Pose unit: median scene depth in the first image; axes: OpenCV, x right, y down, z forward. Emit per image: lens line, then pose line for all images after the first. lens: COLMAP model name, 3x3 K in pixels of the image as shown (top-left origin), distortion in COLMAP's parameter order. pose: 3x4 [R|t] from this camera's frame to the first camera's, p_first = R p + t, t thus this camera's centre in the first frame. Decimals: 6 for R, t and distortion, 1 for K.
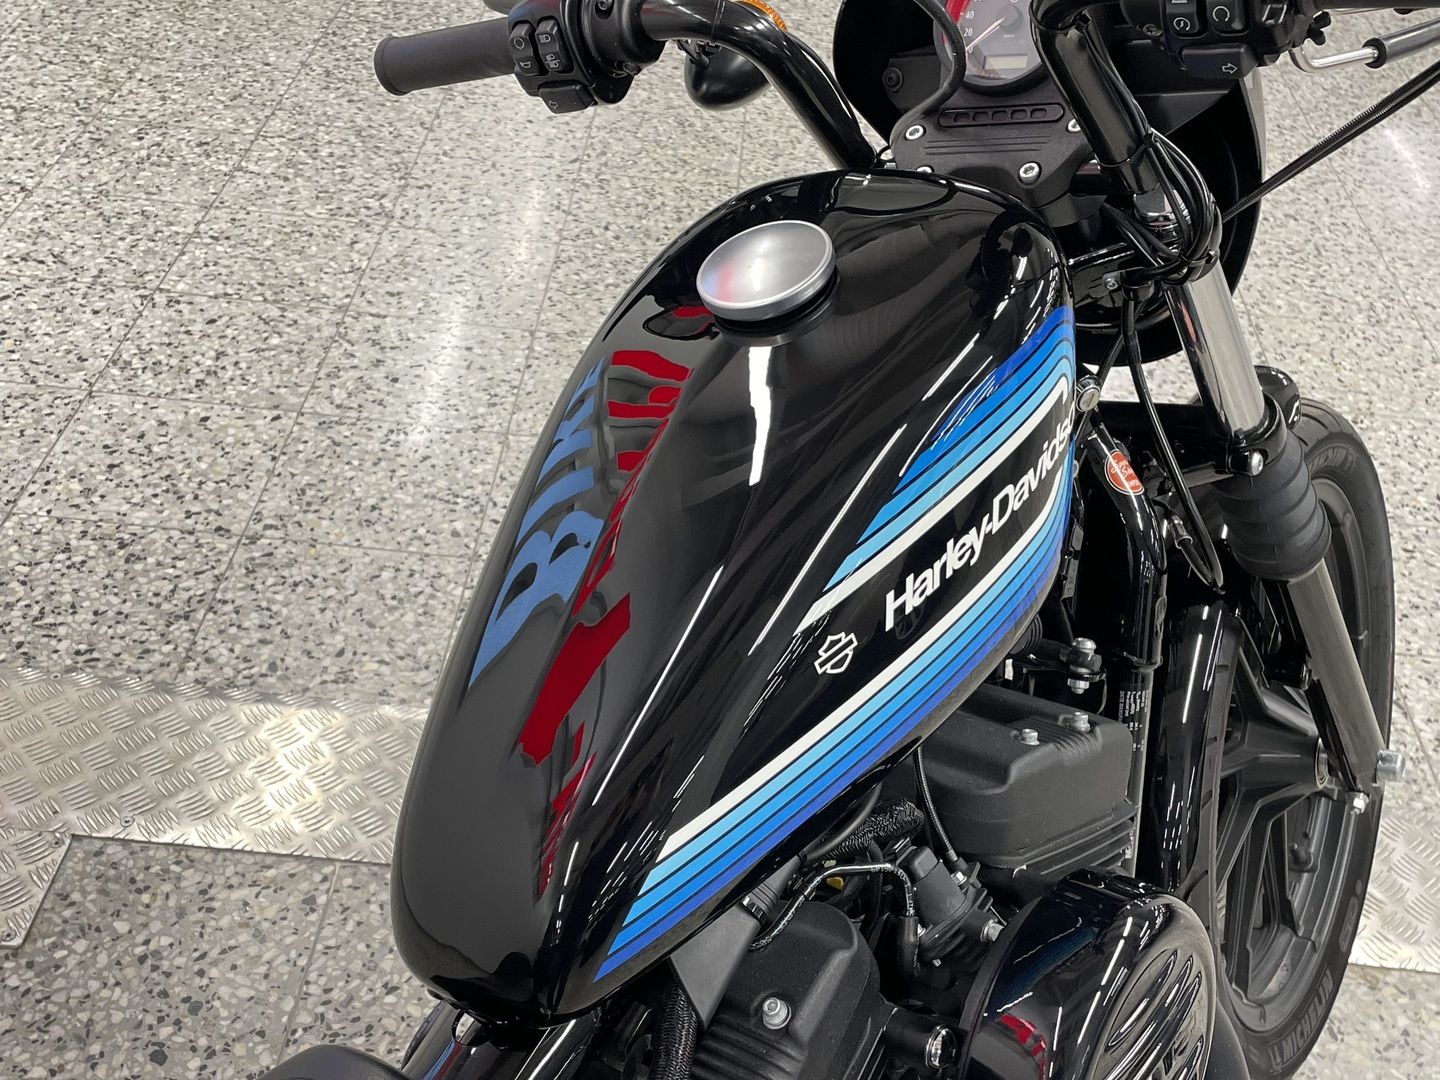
lens RADIAL K [[1704.1, 0, 712.5], [0, 1704.1, 518.6], [0, 0, 1]] dist [0.109916, -0.185261]
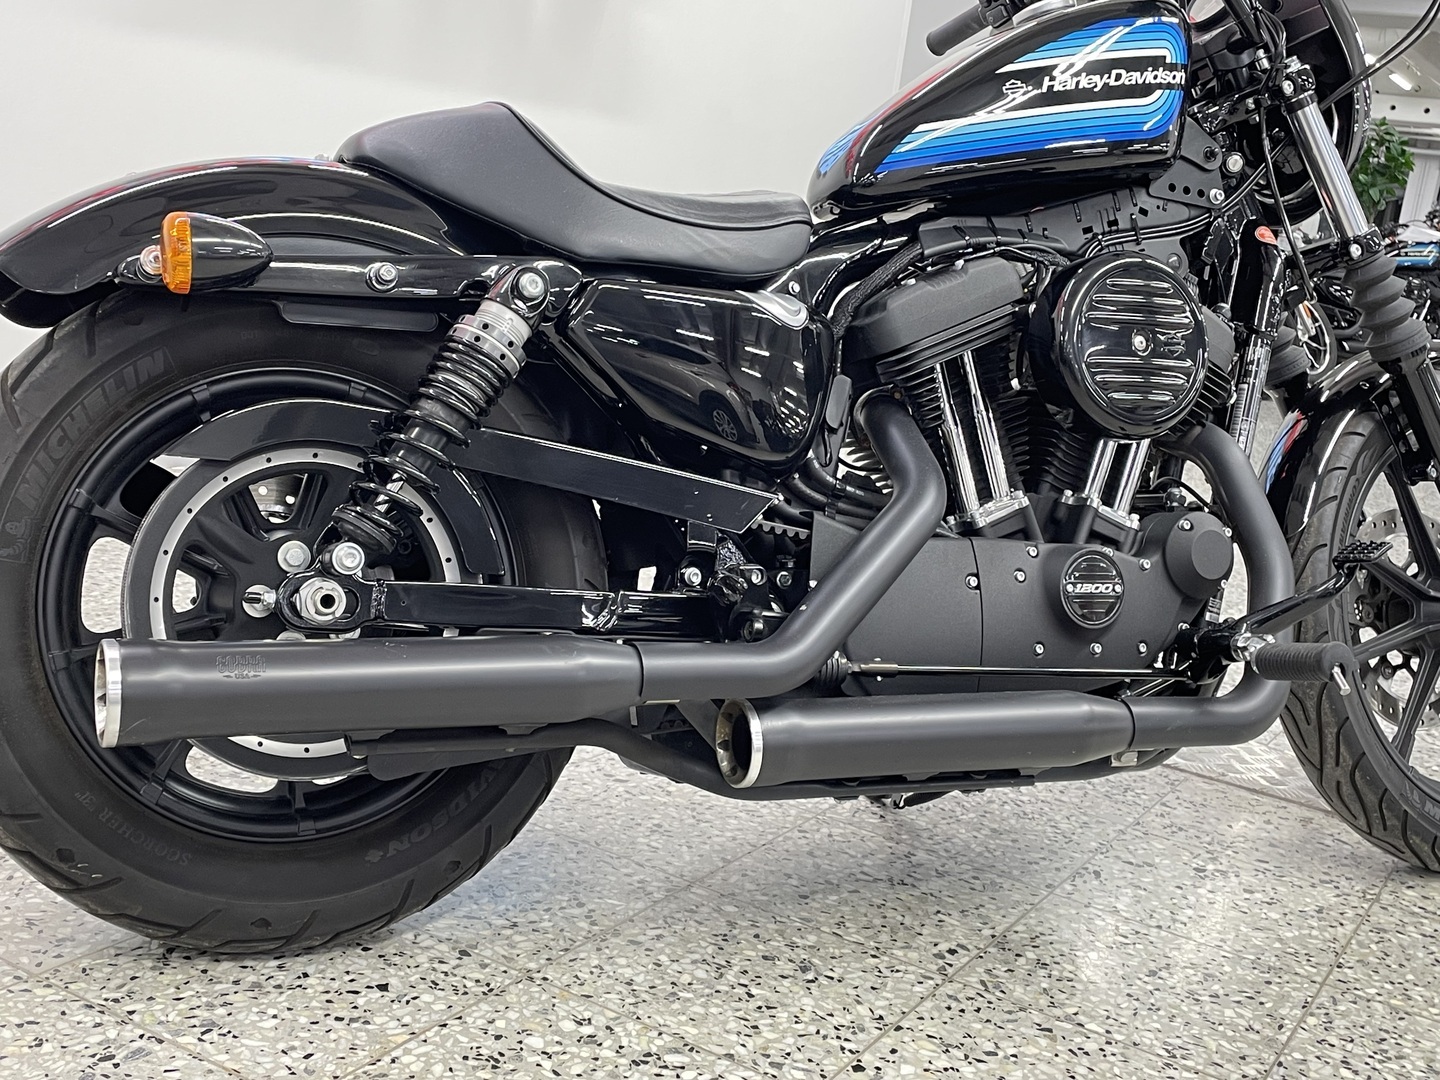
lens RADIAL K [[1704.1, 0, 712.5], [0, 1704.1, 518.6], [0, 0, 1]] dist [0.109916, -0.185261]
pose [[0.885566, 0.118845, -0.449054, 0.791455], [-0.316883, 0.861410, -0.396937, 1.567513], [0.339645, 0.493811, 0.800495, -0.685493]]
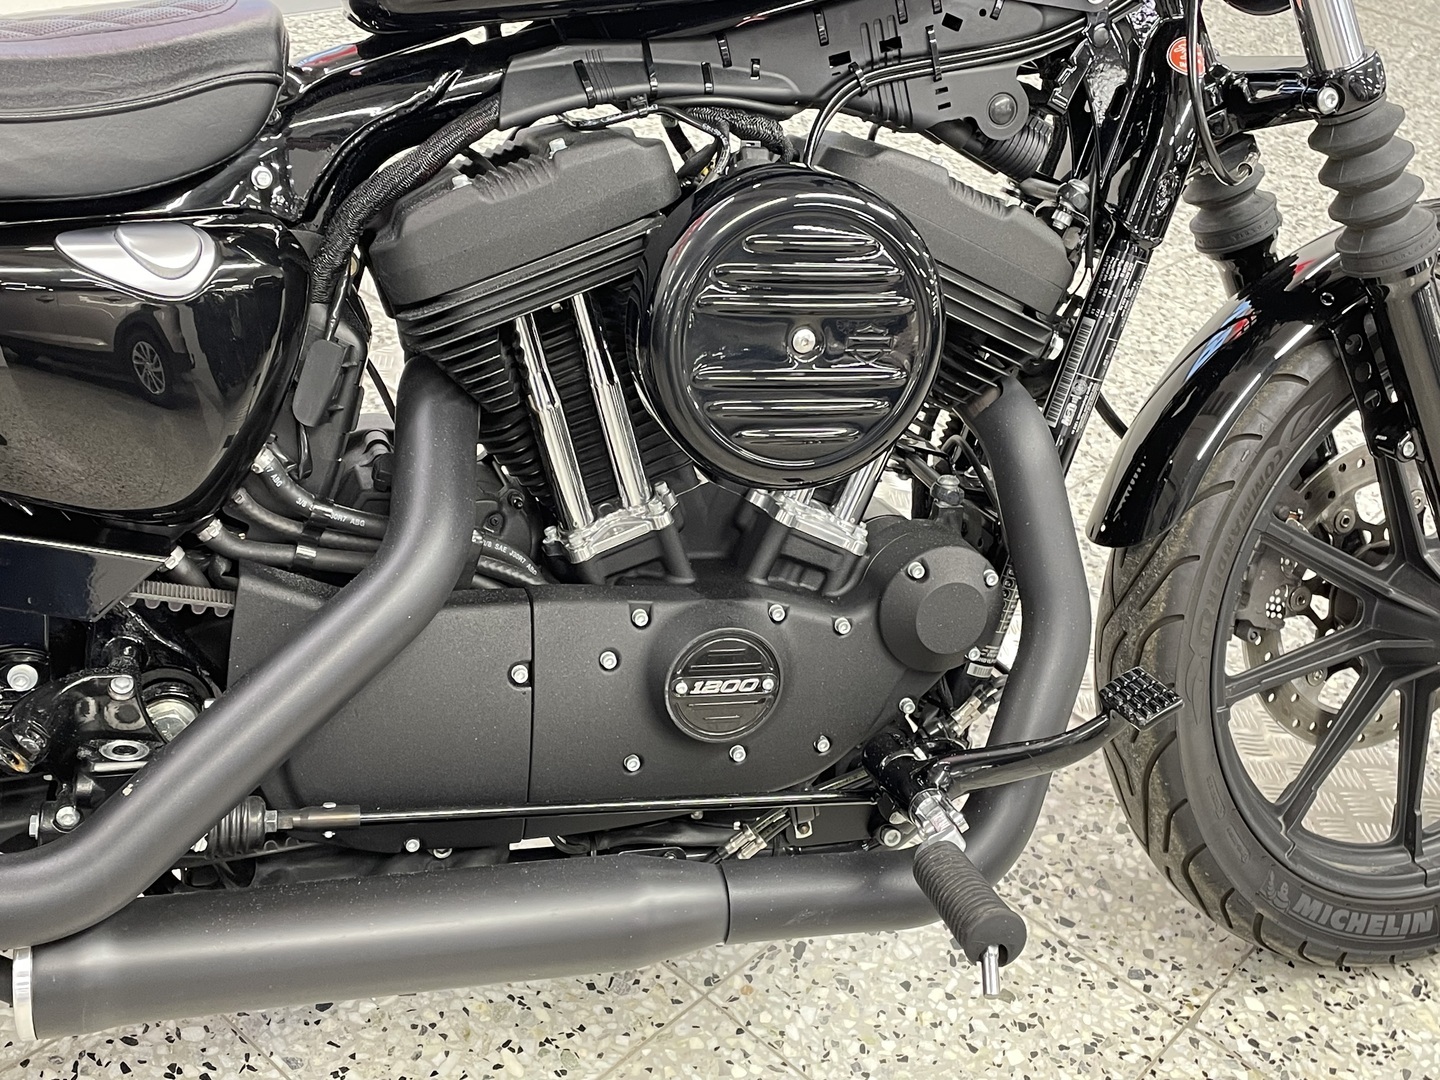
lens RADIAL K [[1698.0, 0, 725.9], [0, 1698.0, 529.1], [0, 0, 1]] dist [0.119095, -0.234002]
pose [[0.790762, 0.361602, -0.493902, 0.899980], [-0.430274, 0.902254, -0.028320, 0.546090], [0.435384, 0.234907, 0.869056, 0.018870]]
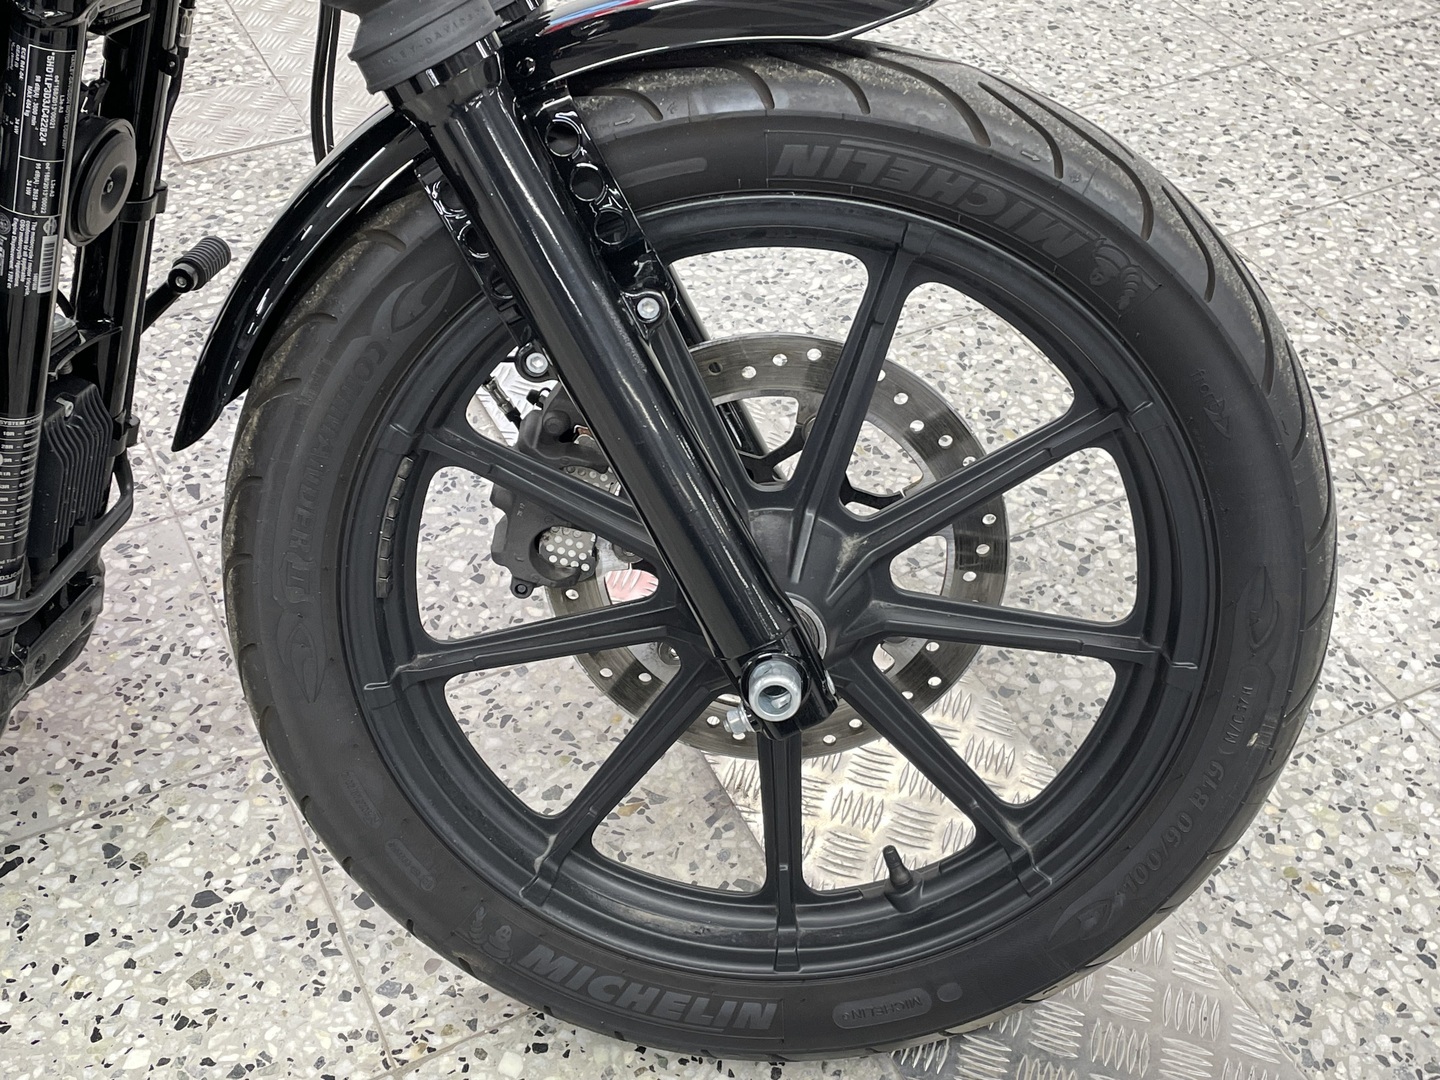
lens RADIAL K [[1704.1, 0, 712.5], [0, 1704.1, 518.6], [0, 0, 1]] dist [0.109916, -0.185261]
pose [[0.496100, 0.540614, -0.679427, 1.412856], [-0.493628, 0.819357, 0.291521, -0.130637], [0.714294, 0.190761, 0.673345, 1.070823]]
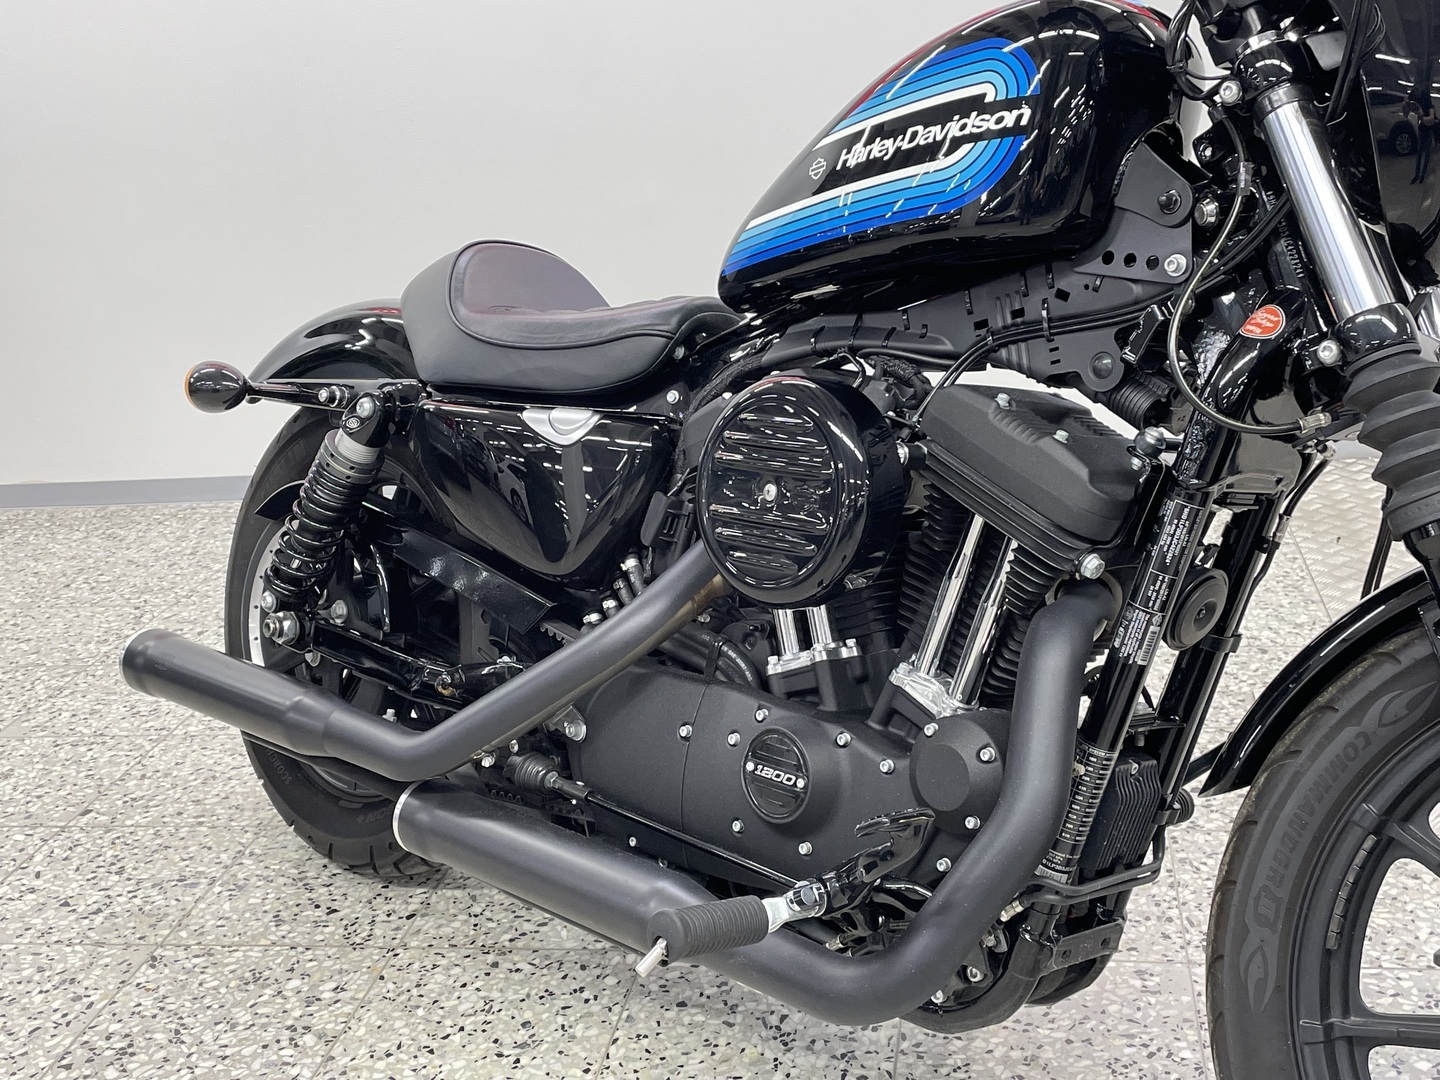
lens RADIAL K [[1698.0, 0, 725.9], [0, 1698.0, 529.1], [0, 0, 1]] dist [0.119095, -0.234002]
pose [[-0.121067, 0.227924, -0.966123, 1.958078], [-0.523462, 0.812294, 0.257230, -0.030596], [0.843404, 0.536870, 0.020968, 1.046321]]
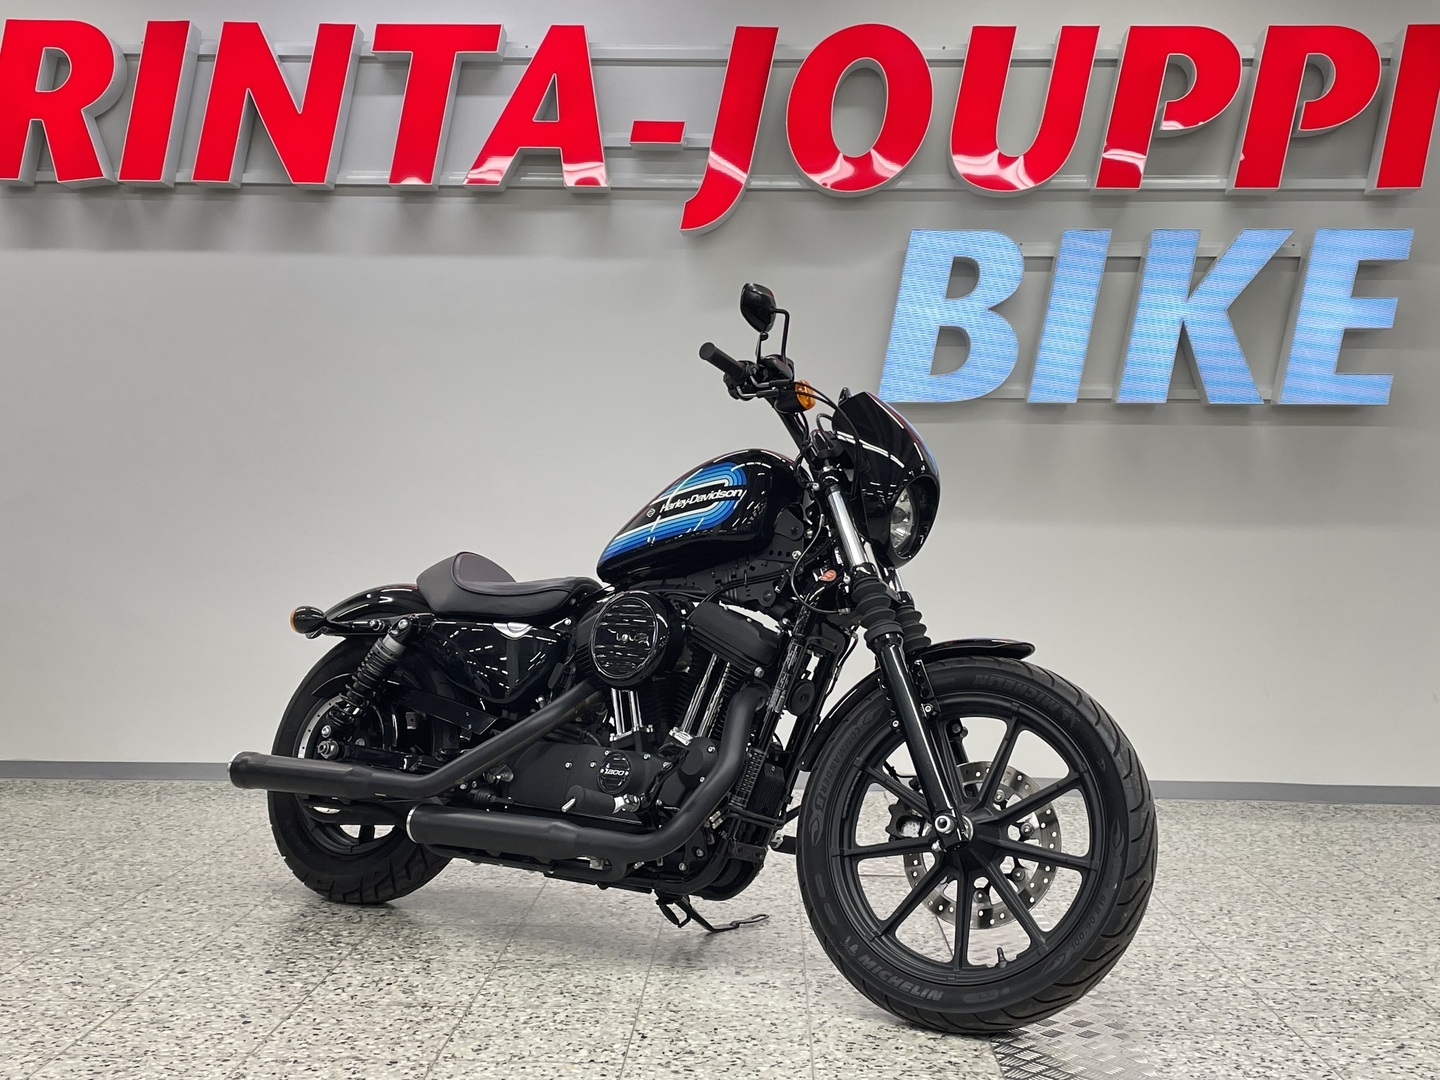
lens RADIAL K [[1704.1, 0, 712.5], [0, 1704.1, 518.6], [0, 0, 1]] dist [0.109916, -0.185261]
pose [[0.020873, -0.084128, -0.996236, 4.282930], [-0.600775, 0.795429, -0.079758, 0.333152], [0.799145, 0.600179, -0.033939, 1.233405]]
